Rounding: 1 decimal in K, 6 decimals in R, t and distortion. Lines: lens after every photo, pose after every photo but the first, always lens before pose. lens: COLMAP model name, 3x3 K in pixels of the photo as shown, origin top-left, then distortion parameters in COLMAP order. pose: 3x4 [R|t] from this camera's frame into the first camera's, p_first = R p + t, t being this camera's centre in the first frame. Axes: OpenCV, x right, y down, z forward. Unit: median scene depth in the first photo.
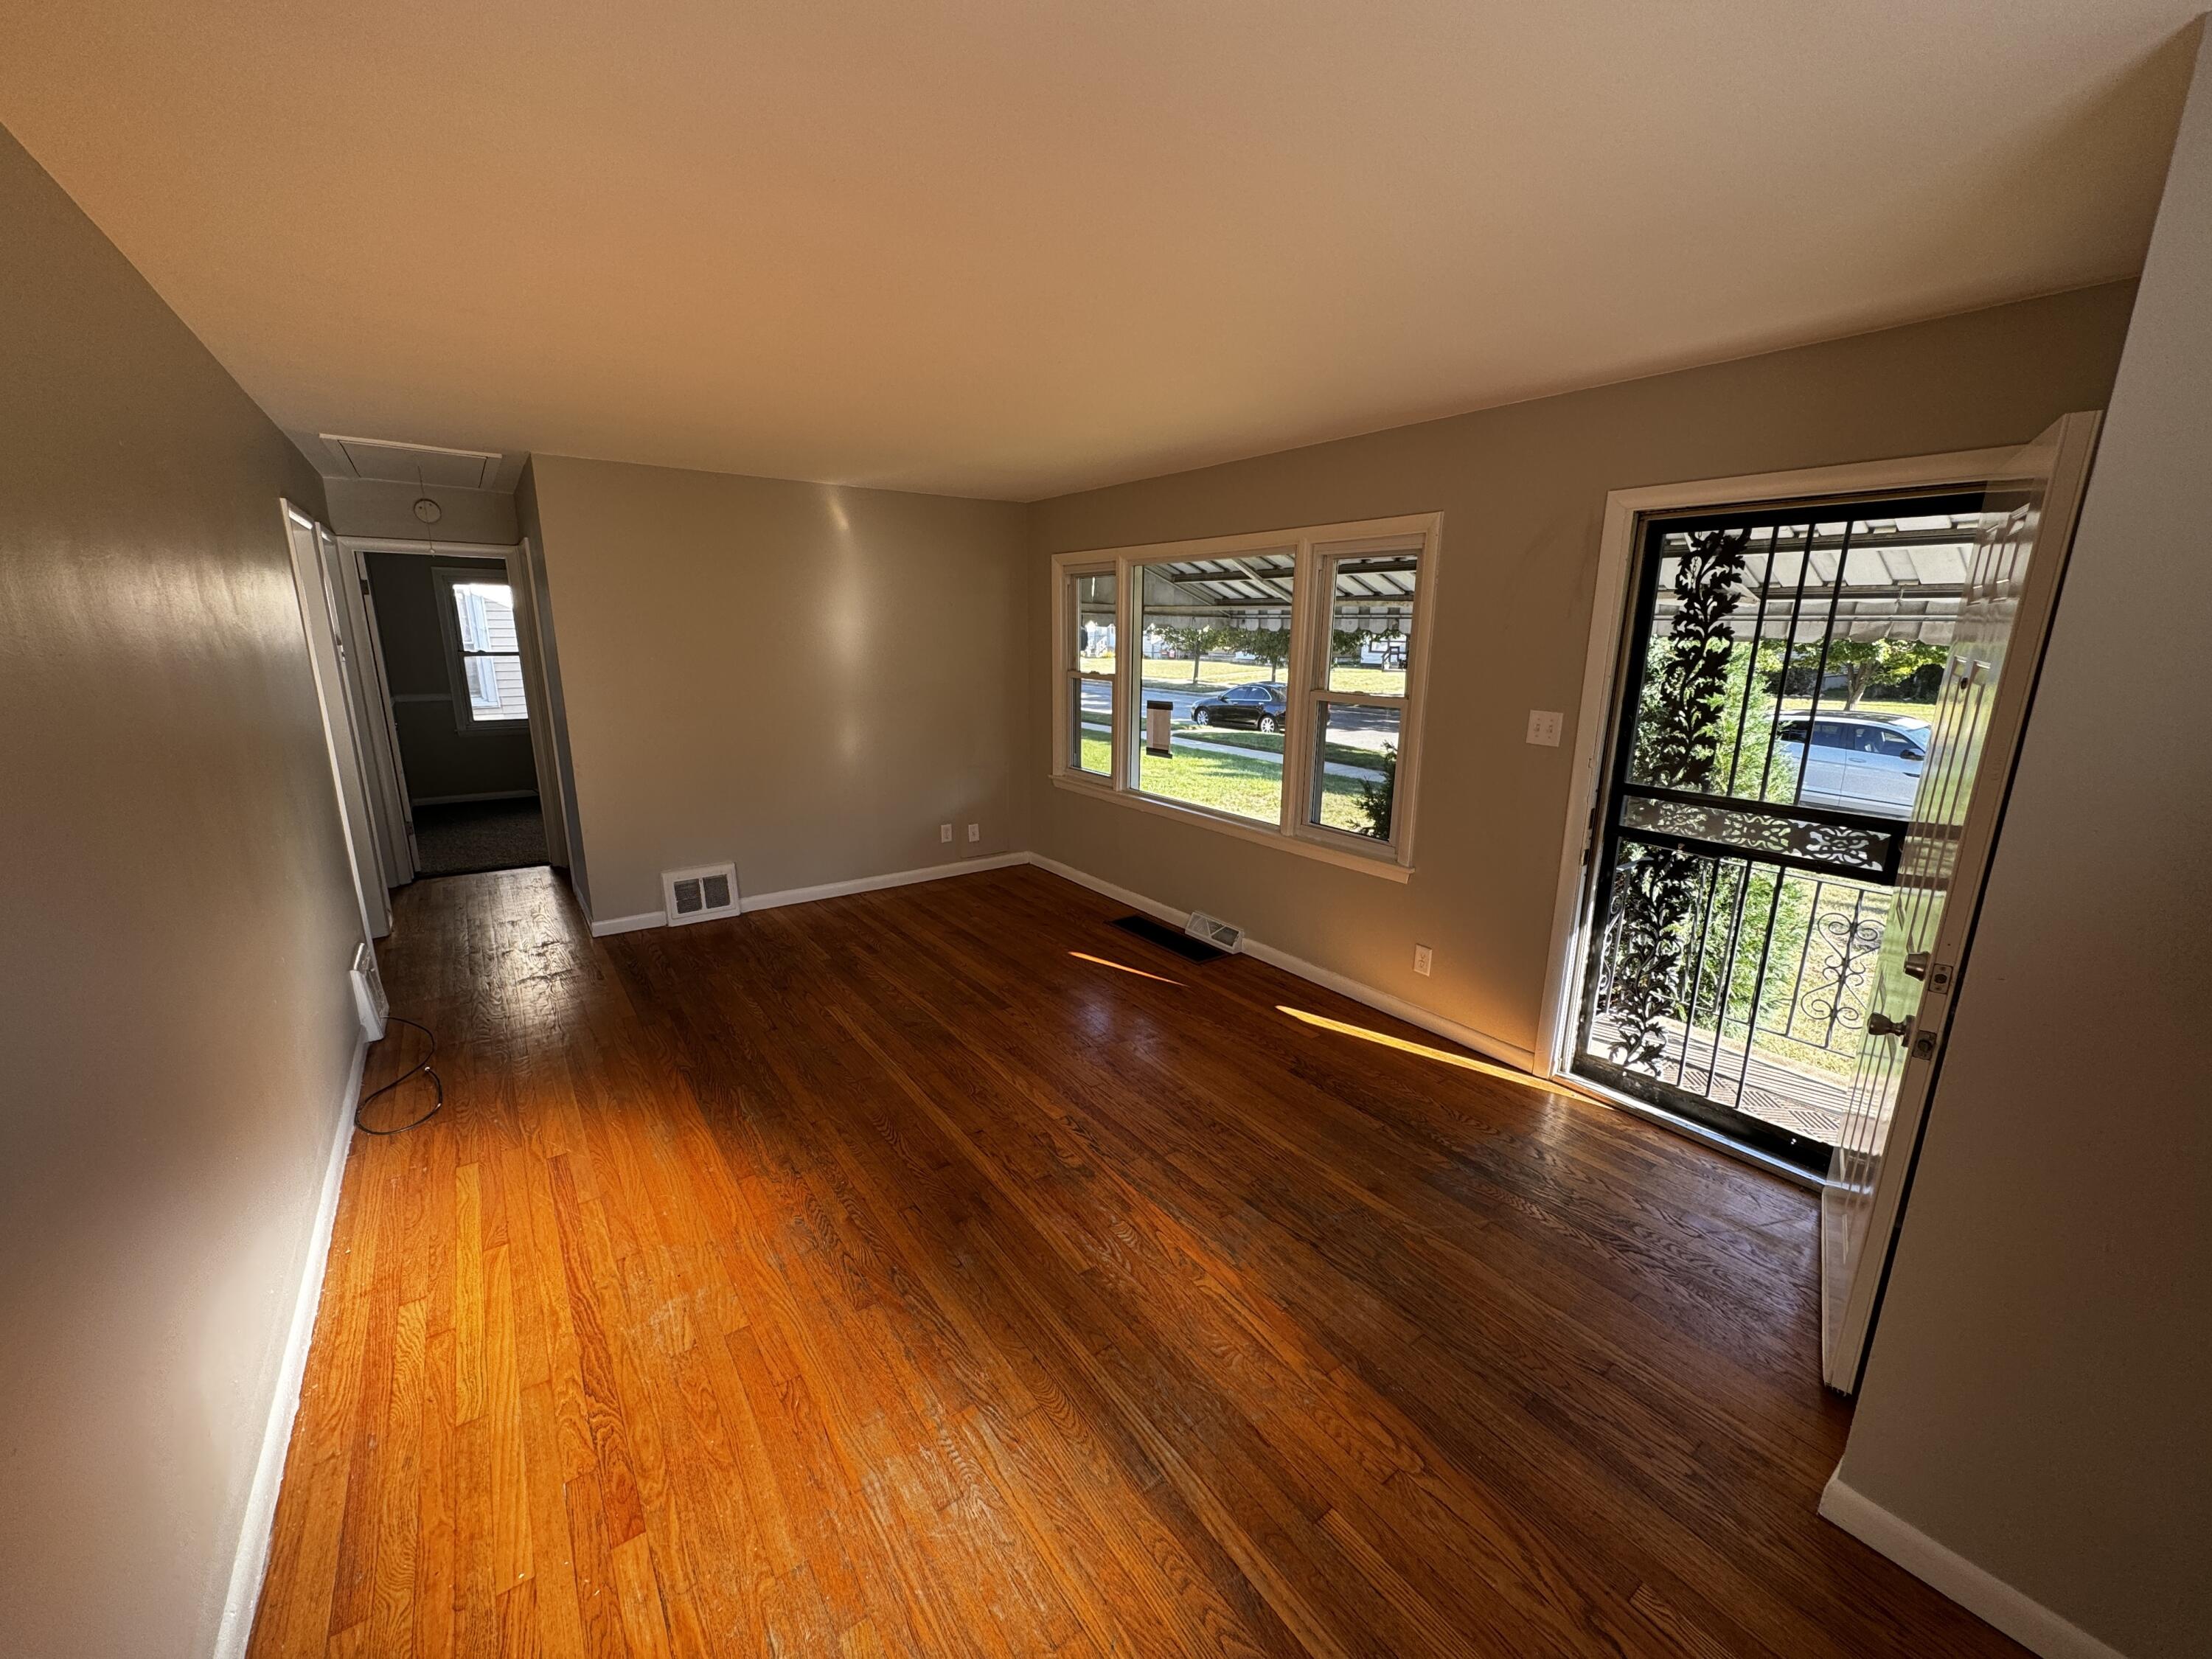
lens RADIAL K [[880.1, 0, 1103.5], [0, 880.1, 833.8], [0, 0, 1]] dist [-0.000502, 0.000208]
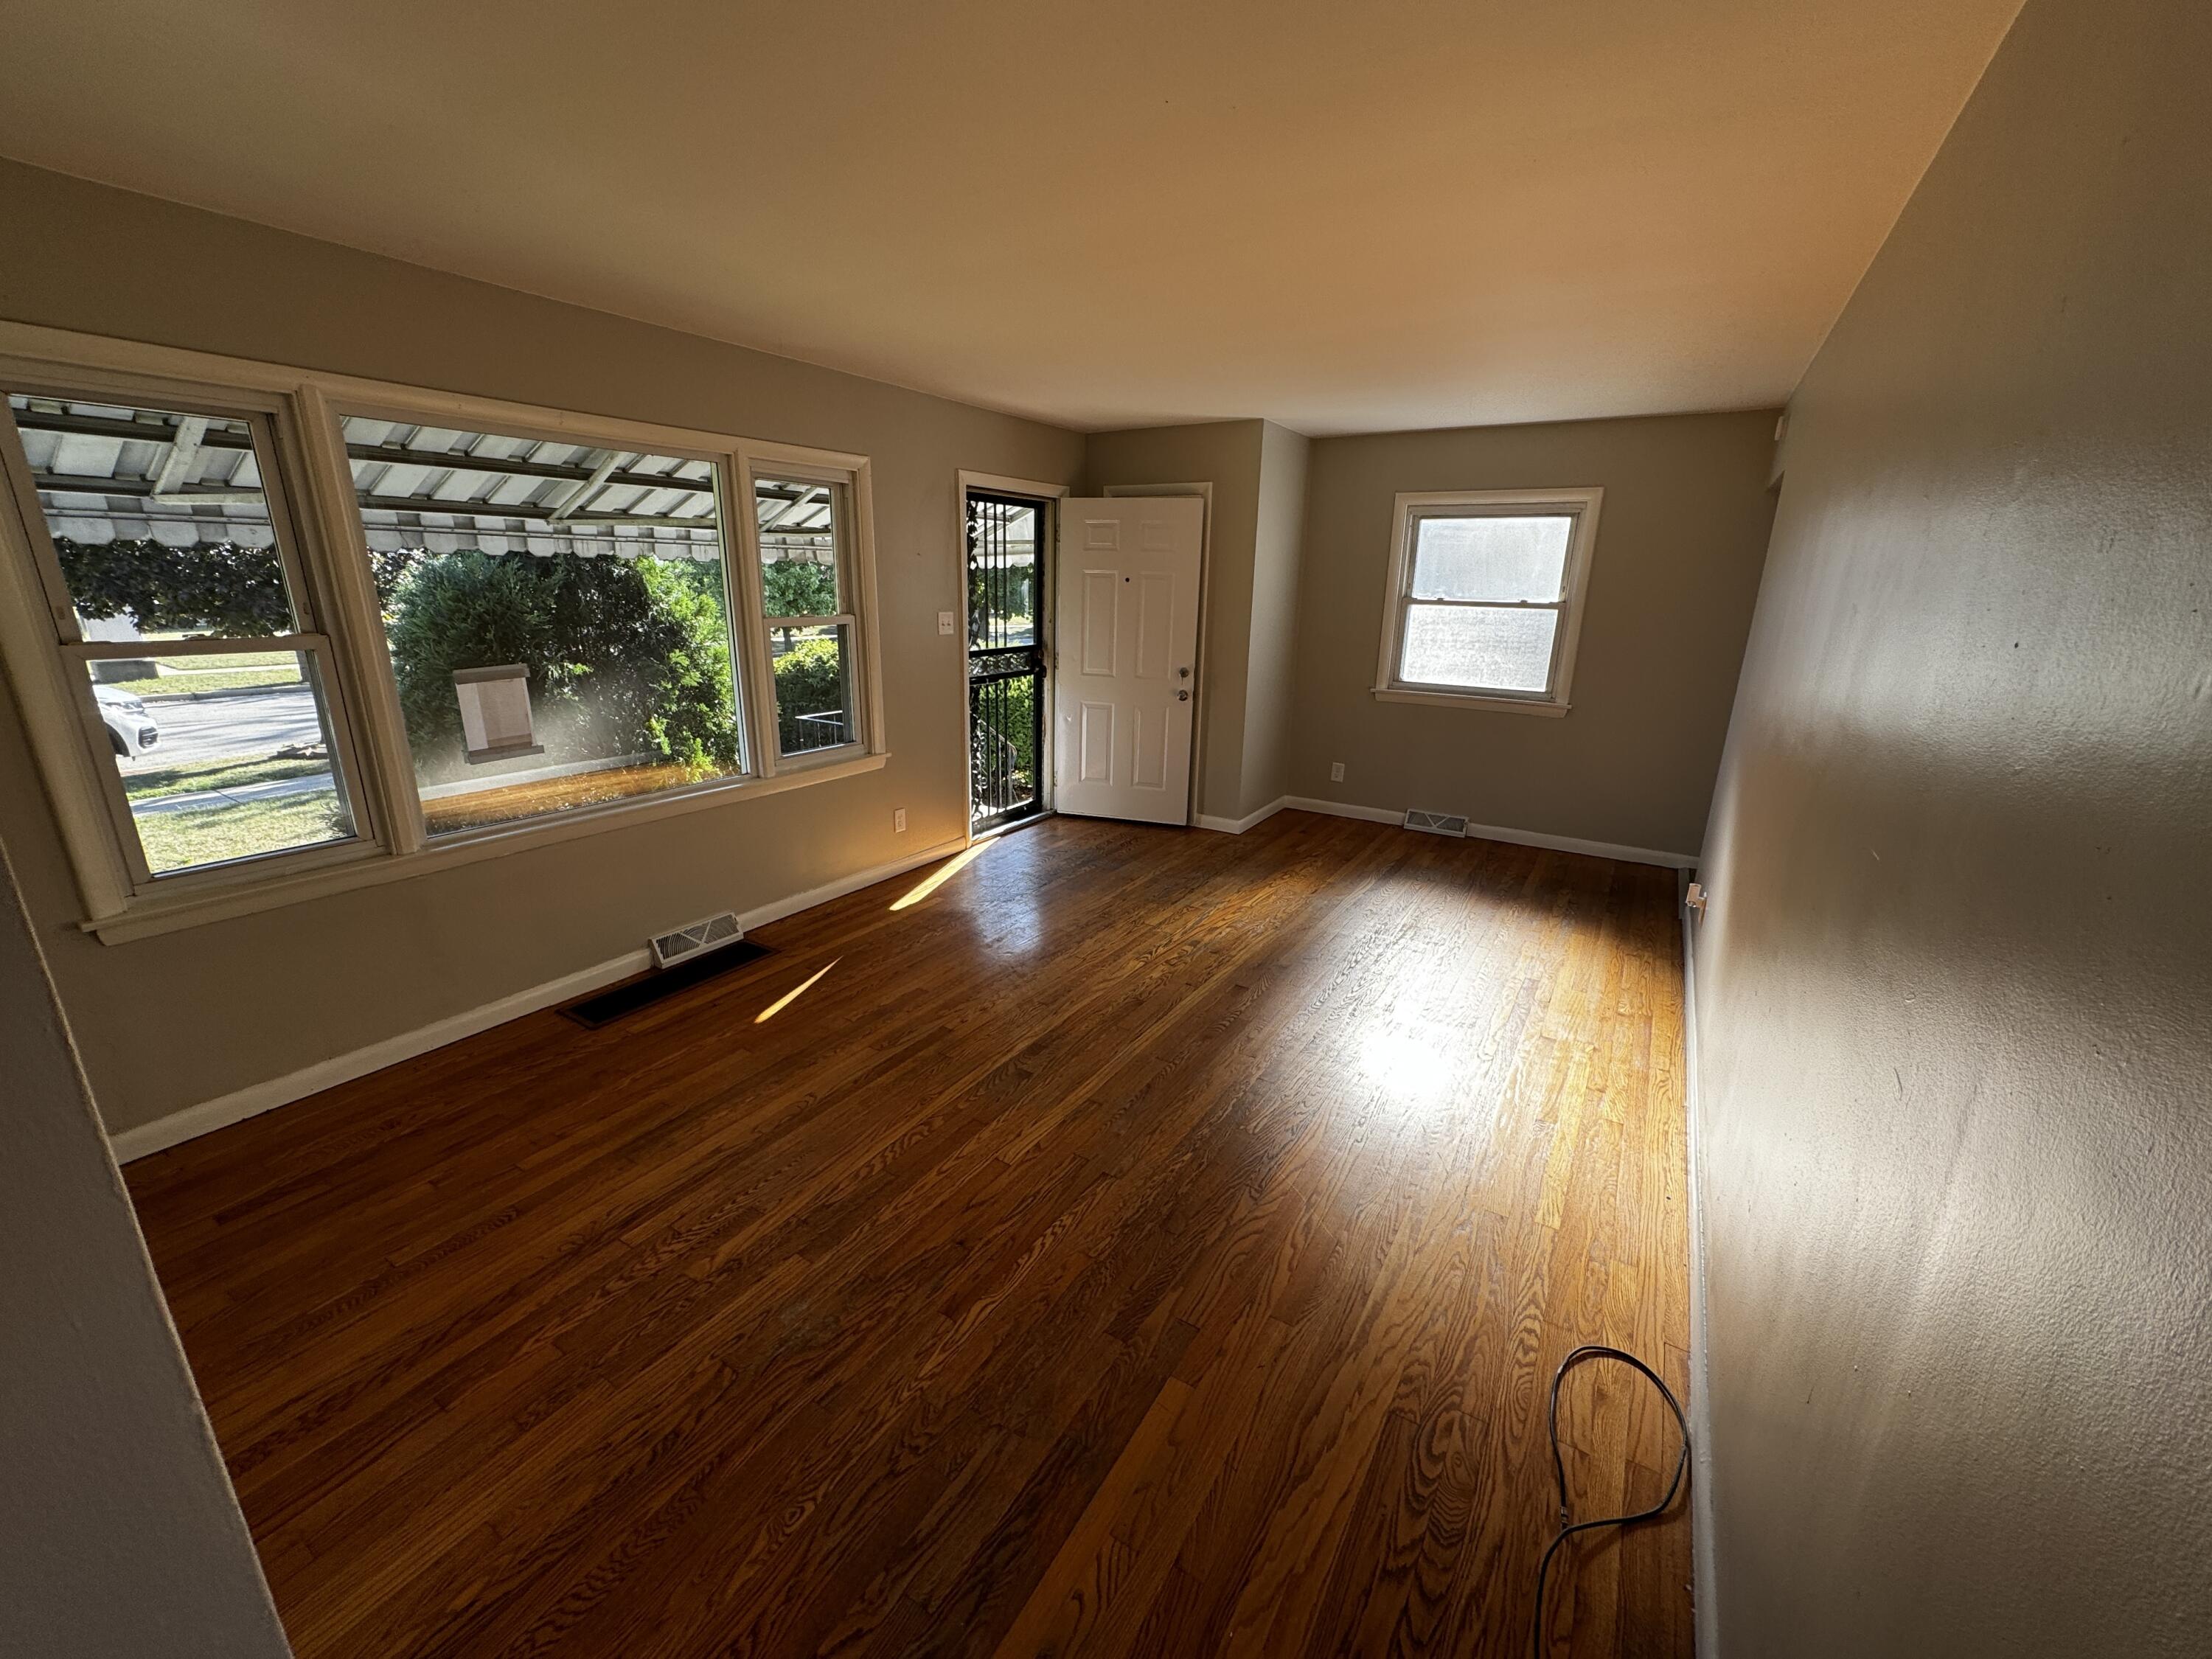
lens RADIAL K [[880.1, 0, 1103.5], [0, 880.1, 833.8], [0, 0, 1]] dist [-0.000502, 0.000208]
pose [[-0.379009, -0.278505, 0.882489, -0.795703], [0.190665, 0.909674, 0.368970, -0.229016], [-0.905538, 0.308103, -0.291674, 1.002237]]
